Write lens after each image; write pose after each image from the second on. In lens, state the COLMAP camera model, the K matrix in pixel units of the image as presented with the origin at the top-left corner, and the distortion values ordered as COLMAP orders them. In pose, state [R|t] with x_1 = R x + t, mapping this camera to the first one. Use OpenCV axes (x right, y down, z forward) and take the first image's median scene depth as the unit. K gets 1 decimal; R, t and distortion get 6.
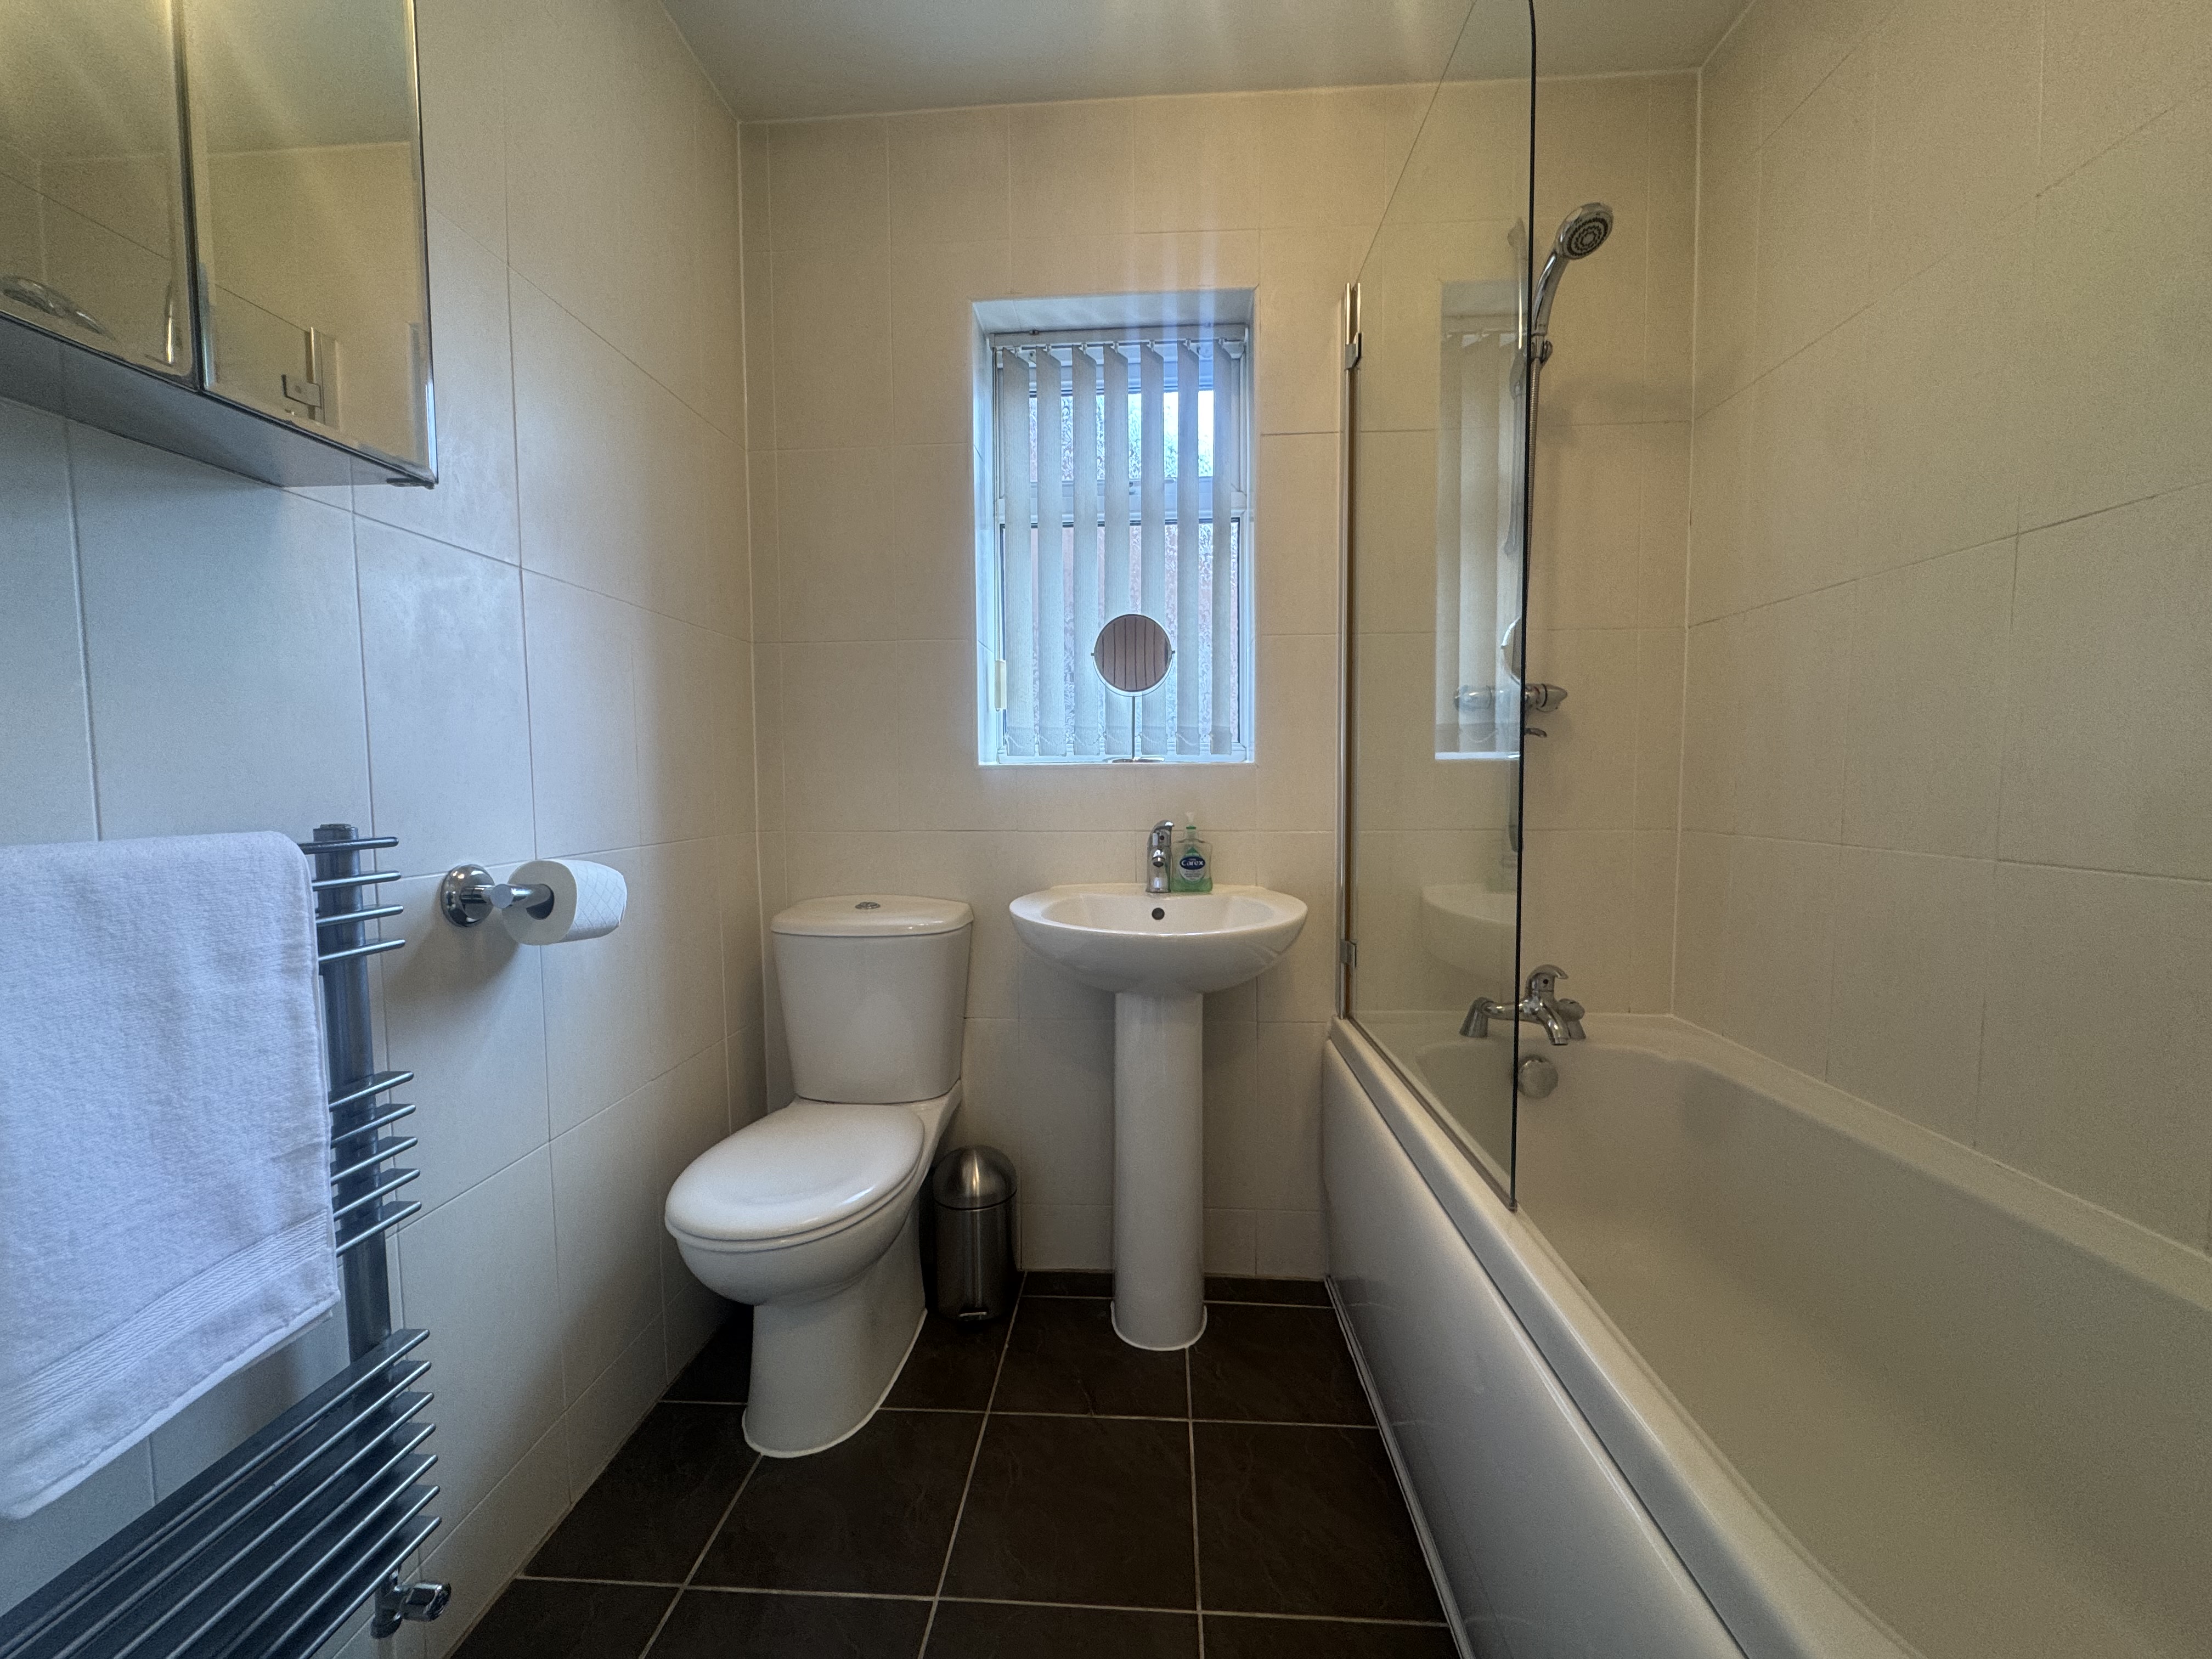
lens RADIAL K [[880.9, 0, 1106.0], [0, 880.9, 829.5], [0, 0, 1]] dist [-0.000094, -0.000101]
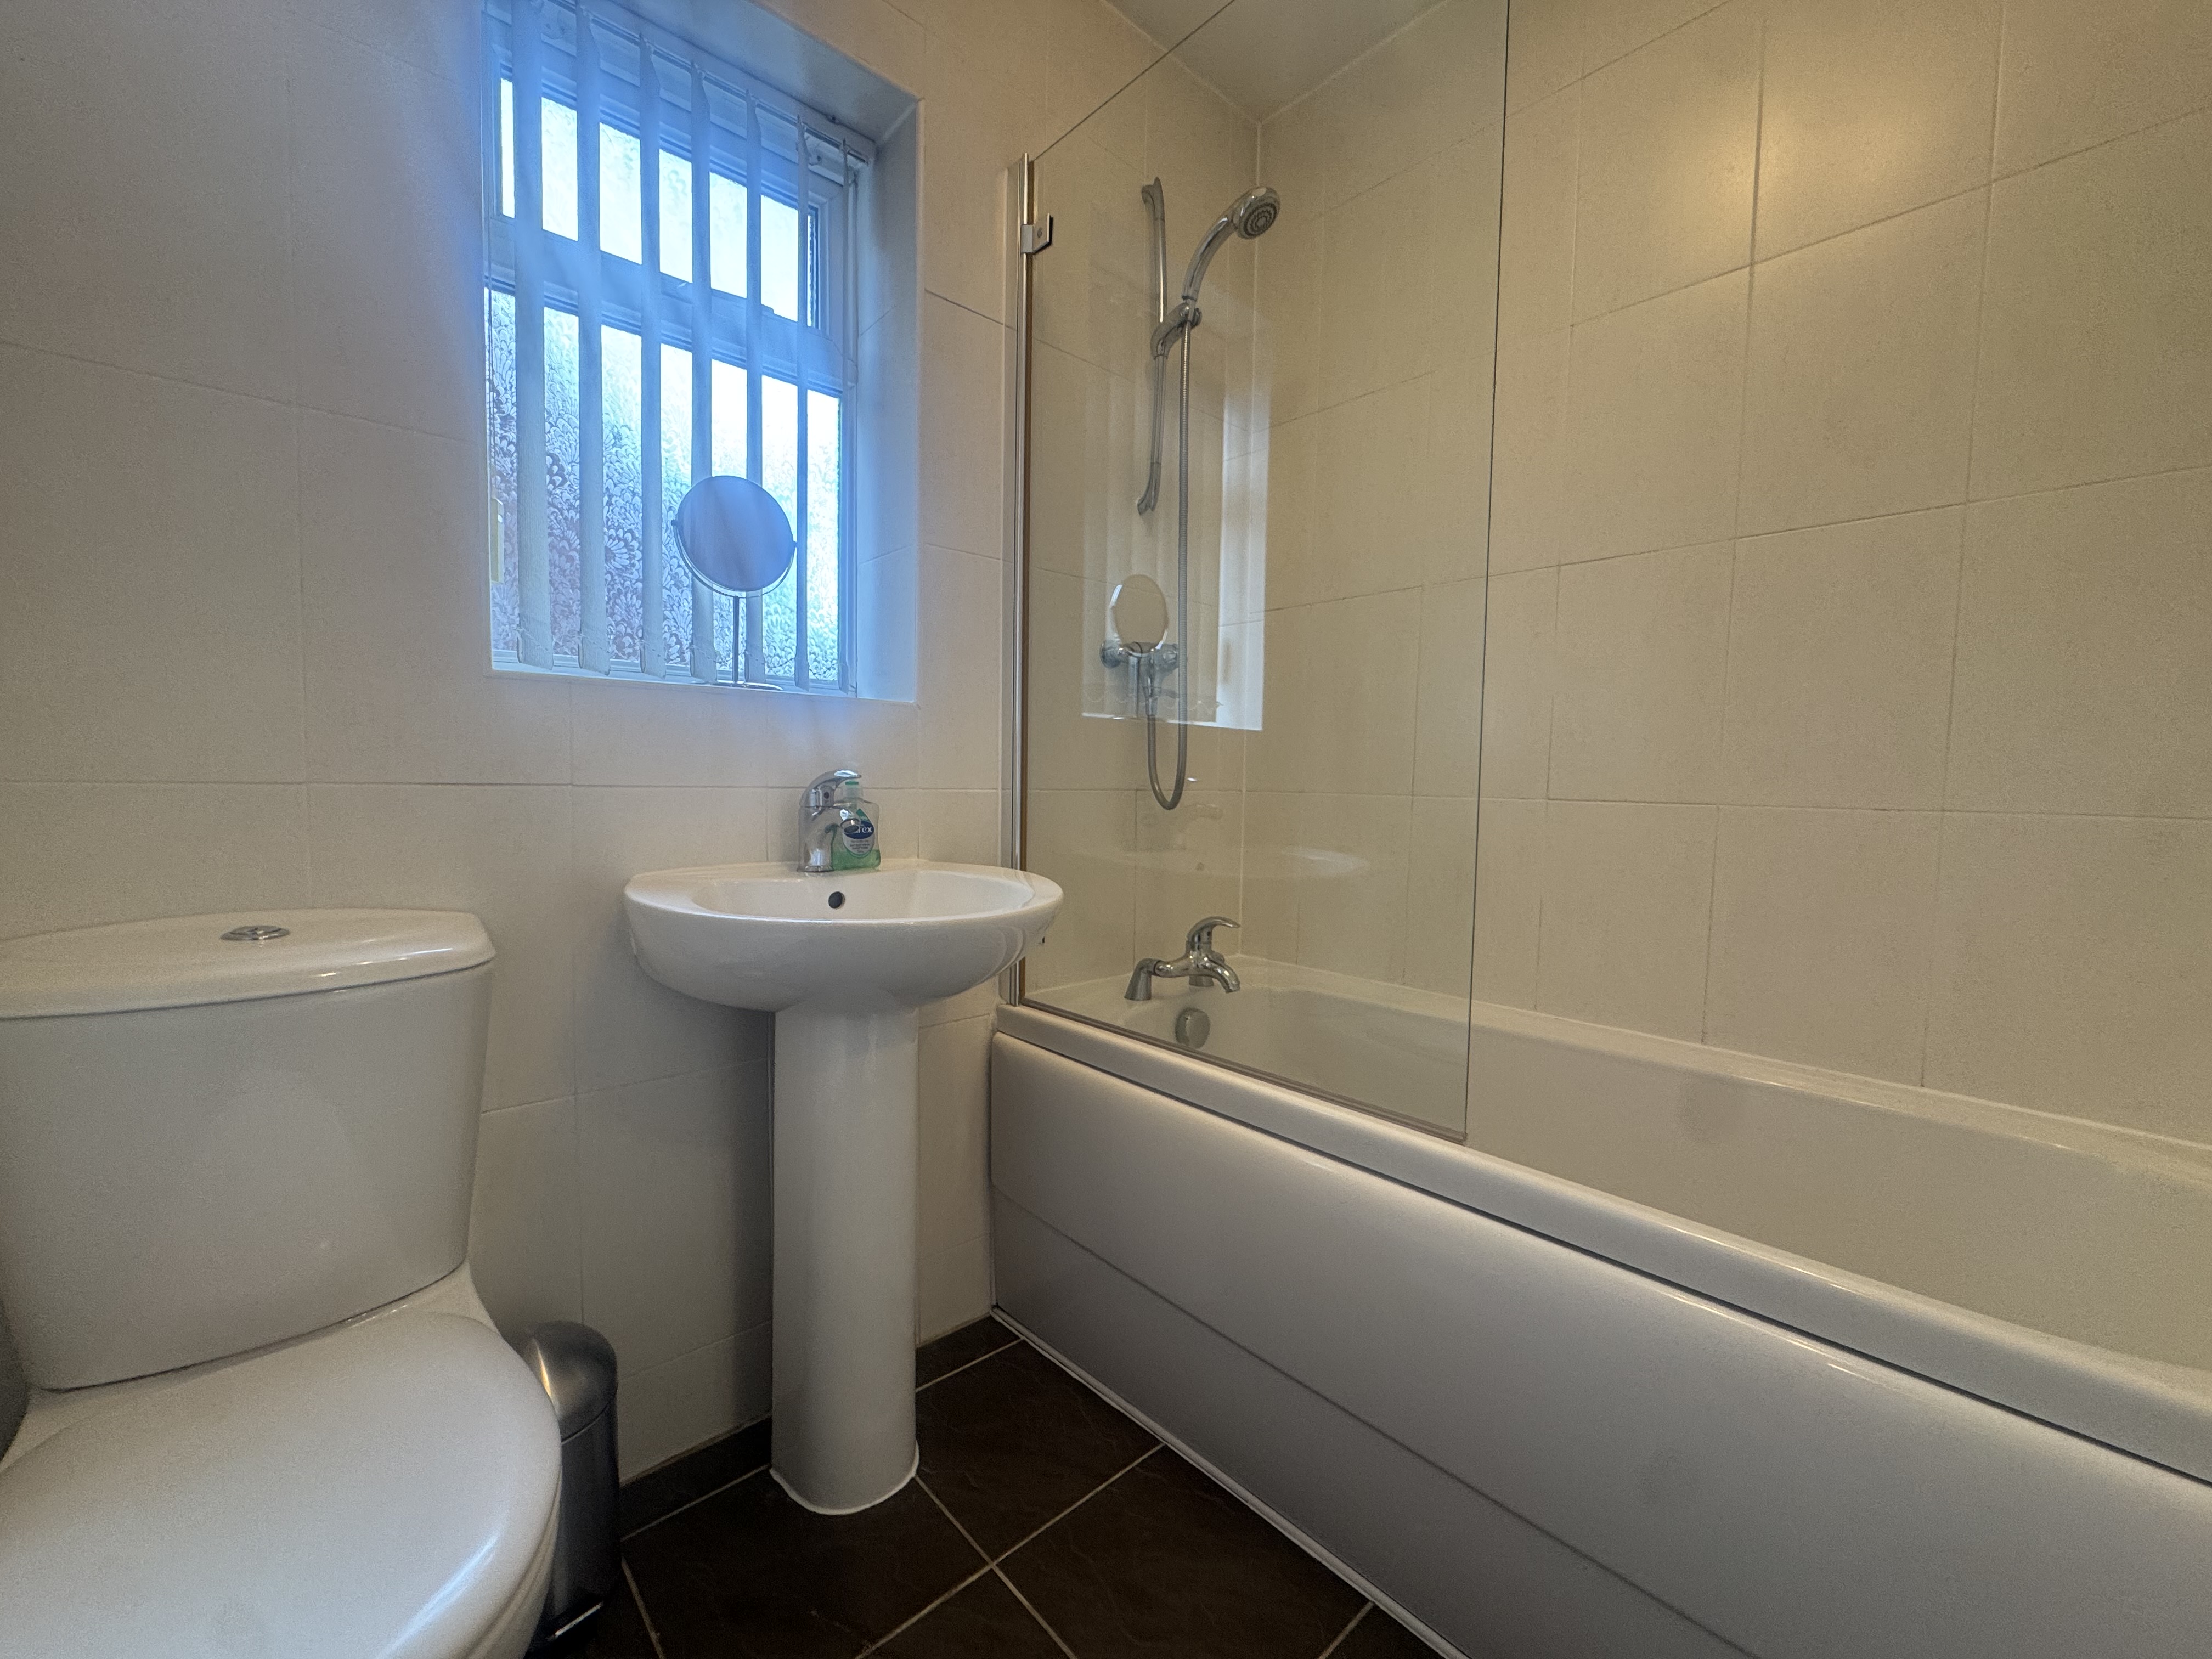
lens RADIAL K [[880.9, 0, 1106.0], [0, 880.9, 829.5], [0, 0, 1]] dist [-0.000094, -0.000101]
pose [[0.701618, -0.021750, 0.712221, -0.286752], [0.018921, 0.999750, 0.011892, 0.032591], [-0.712302, 0.005132, 0.701855, 0.327120]]
